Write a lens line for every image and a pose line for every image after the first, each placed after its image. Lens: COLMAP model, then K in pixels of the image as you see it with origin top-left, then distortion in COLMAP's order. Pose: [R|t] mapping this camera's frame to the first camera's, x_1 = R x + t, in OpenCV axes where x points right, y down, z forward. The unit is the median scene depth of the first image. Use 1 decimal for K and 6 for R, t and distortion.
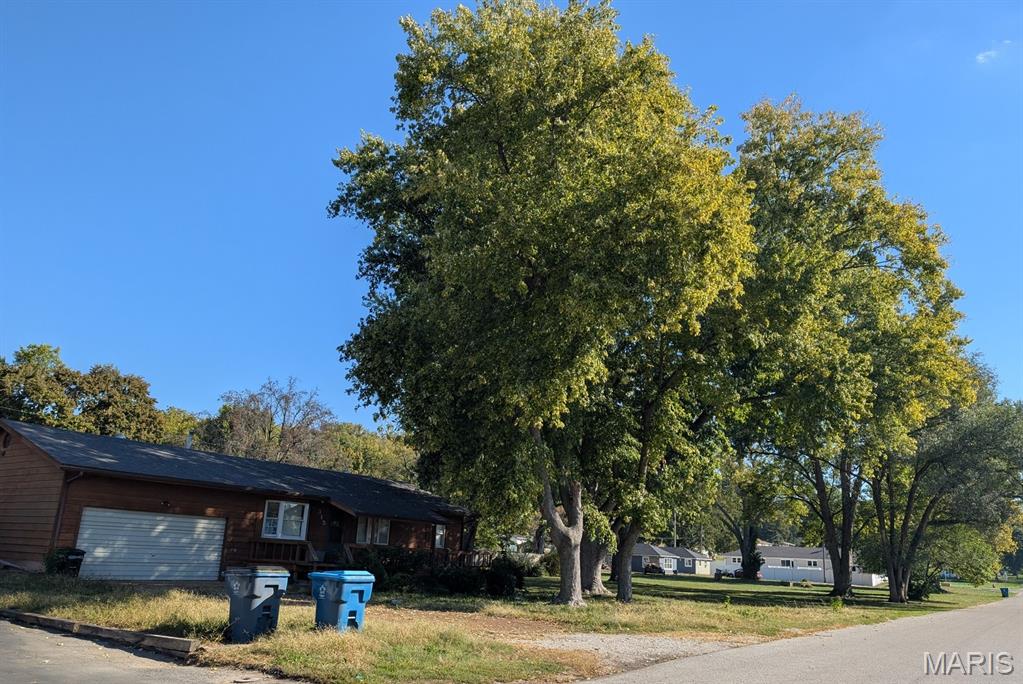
lens RADIAL K [[679.6, 0, 511.5], [0, 679.6, 342.0], [0, 0, 1]] dist [0.004455, -0.000581]
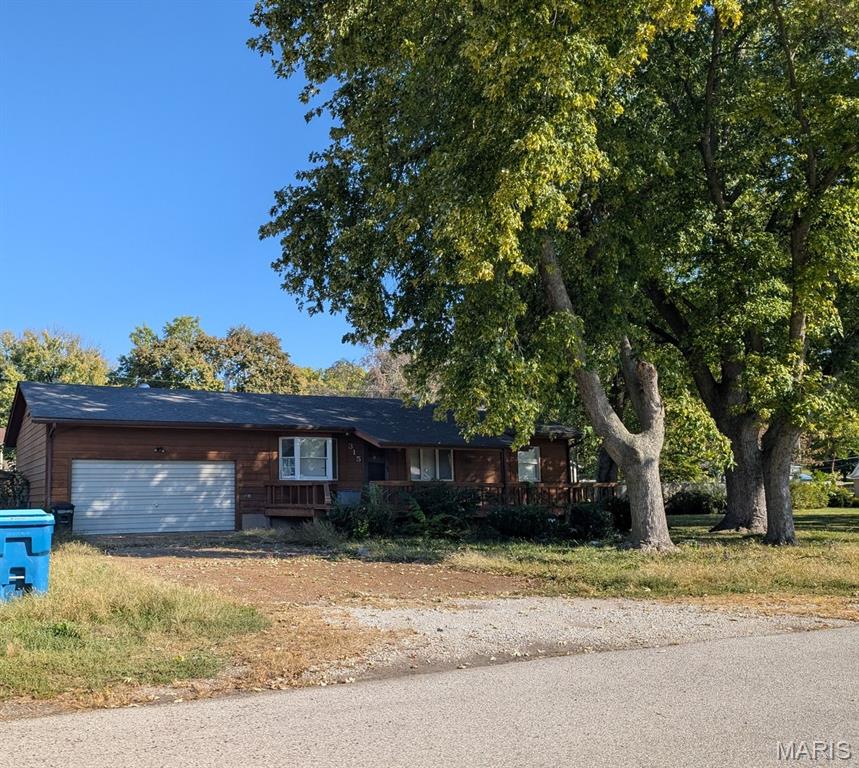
lens RADIAL K [[773.7, 0, 310.9], [0, 773.7, 385.2], [0, 0, 1]] dist [0.131365, -0.289008]
pose [[0.857197, -0.123531, -0.499954, 0.181053], [0.199251, 0.974752, 0.100780, 0.088421], [0.474882, -0.186005, 0.860168, 0.223466]]
